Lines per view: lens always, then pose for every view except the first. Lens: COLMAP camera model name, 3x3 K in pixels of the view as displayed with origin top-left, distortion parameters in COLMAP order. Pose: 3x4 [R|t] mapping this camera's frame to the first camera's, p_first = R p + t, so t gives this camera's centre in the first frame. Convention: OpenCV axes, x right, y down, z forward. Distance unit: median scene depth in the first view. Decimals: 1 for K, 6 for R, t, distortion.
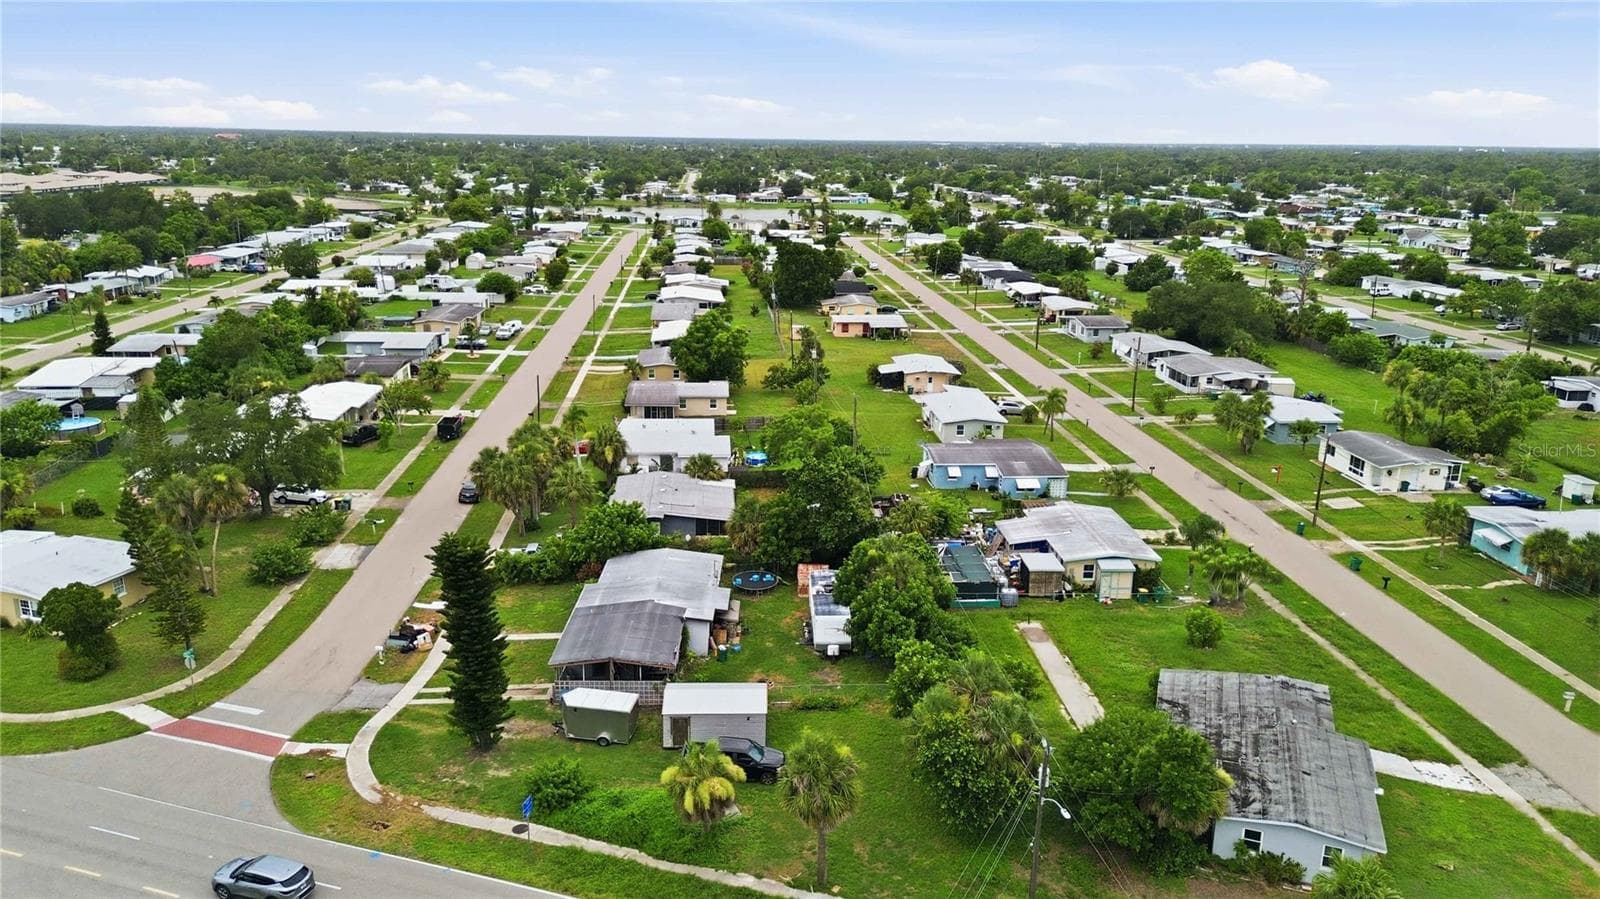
lens RADIAL K [[1136.2, 0, 805.1], [0, 1136.2, 450.2], [0, 0, 1]] dist [0.068618, -0.067735]
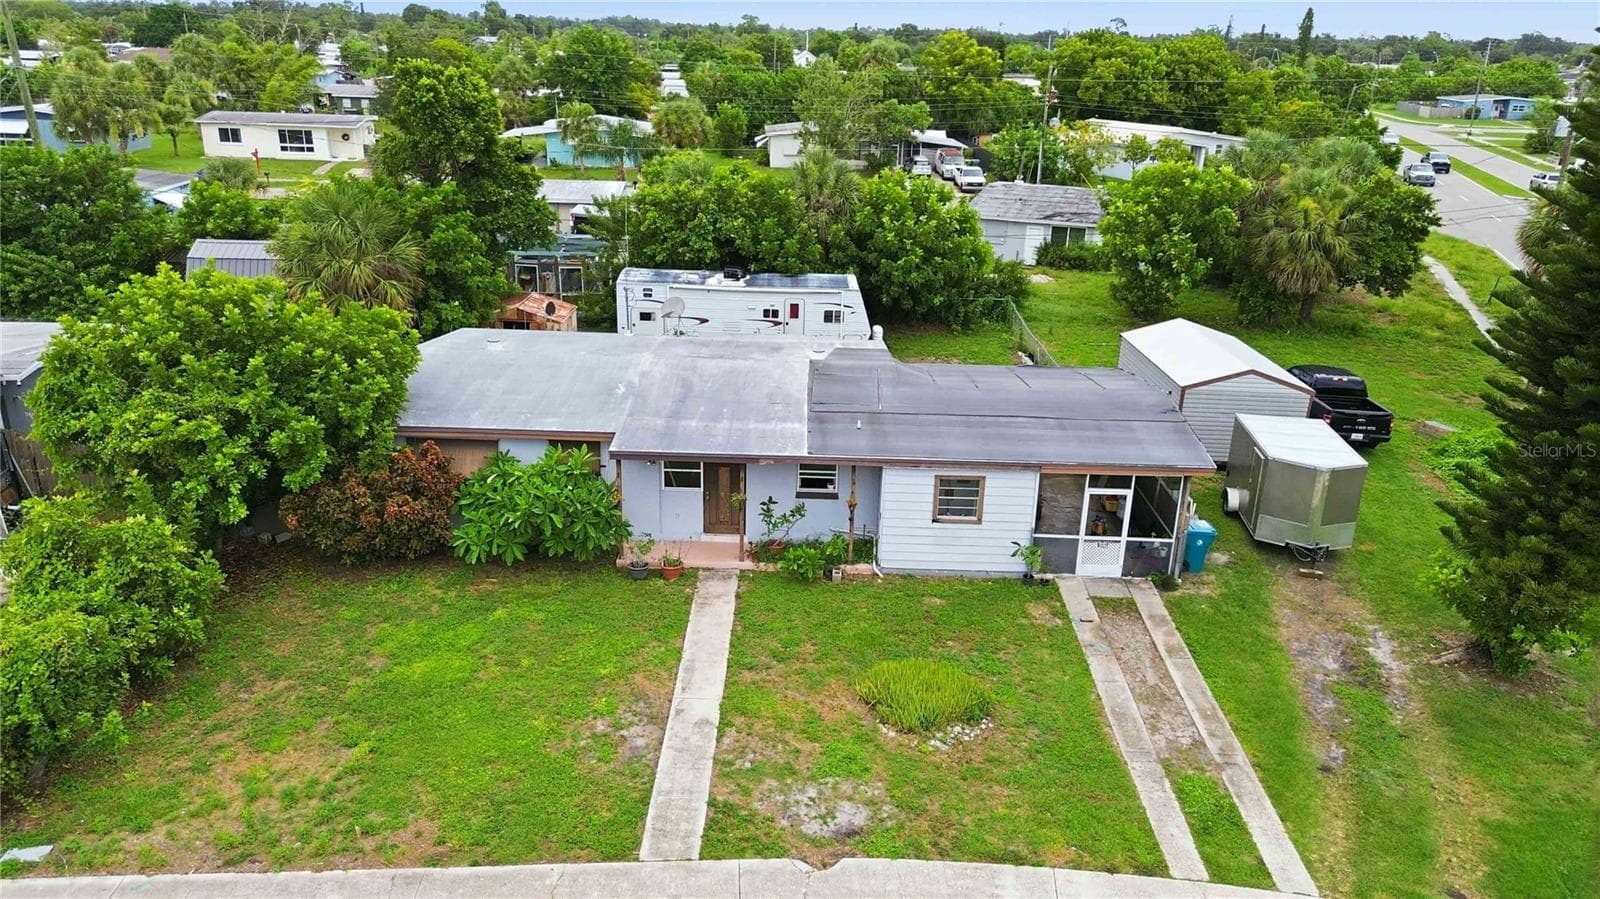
lens RADIAL K [[1136.2, 0, 805.0], [0, 1136.2, 453.4], [0, 0, 1]] dist [0.068618, -0.067735]
pose [[0.021137, -0.359235, 0.933008, -0.399692], [0.240992, 0.907530, 0.343966, 0.025788], [-0.970297, 0.217577, 0.105755, 0.790620]]
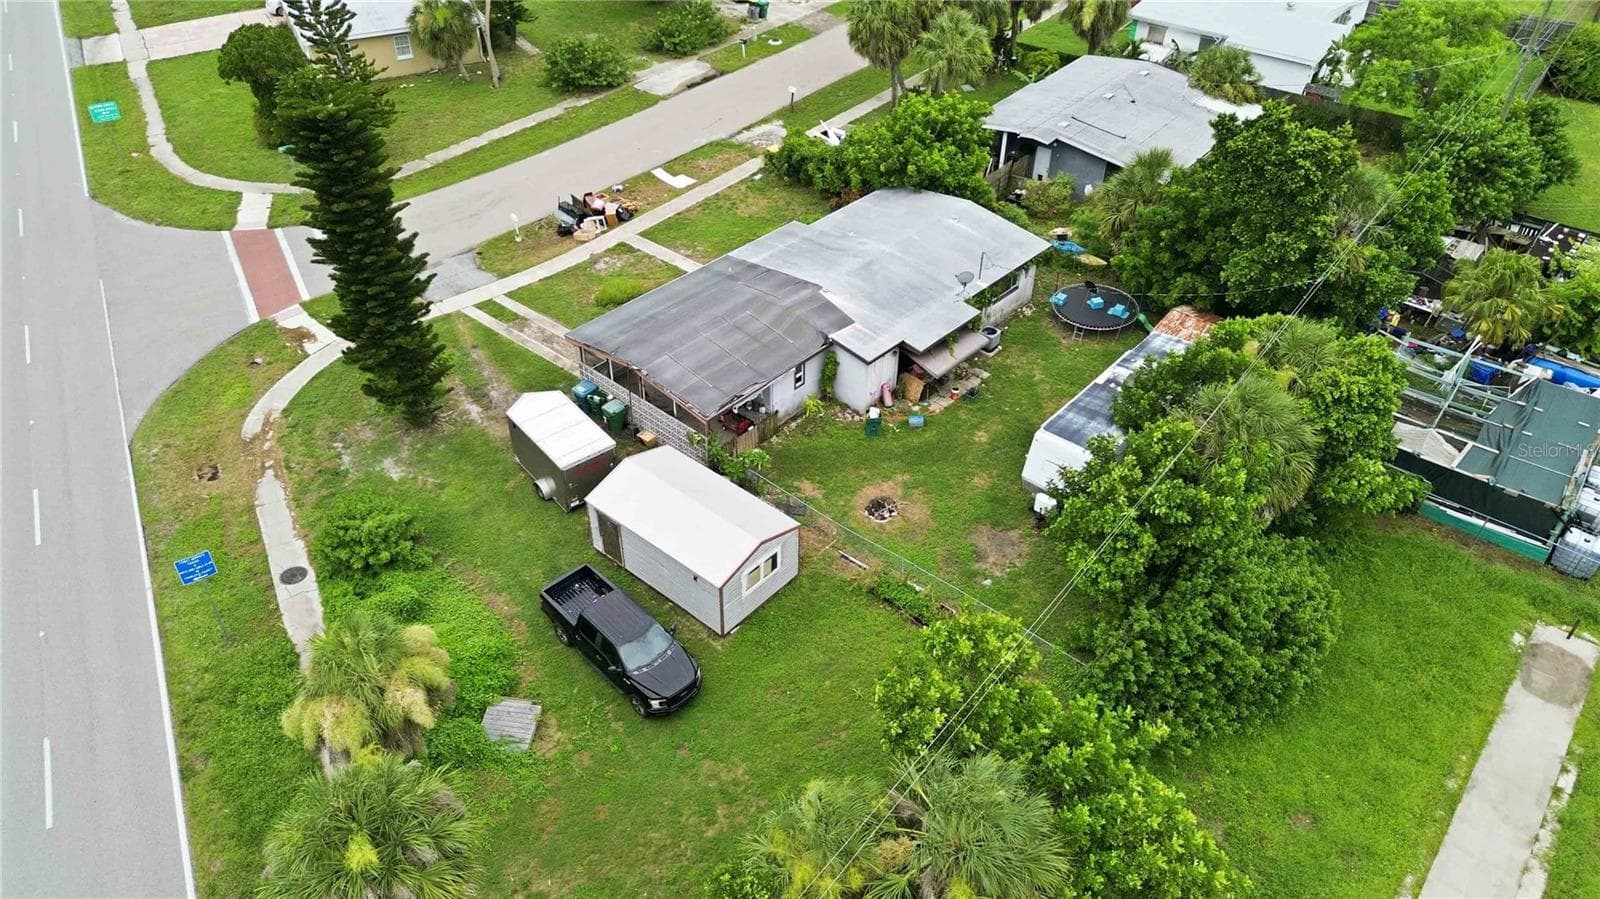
lens RADIAL K [[1136.2, 0, 797.7], [0, 1136.2, 459.0], [0, 0, 1]] dist [0.068618, -0.067735]
pose [[0.729285, 0.423187, -0.537640, 0.164391], [-0.182634, 0.877672, 0.443099, -0.035164], [0.659385, -0.224954, 0.717361, 0.458589]]
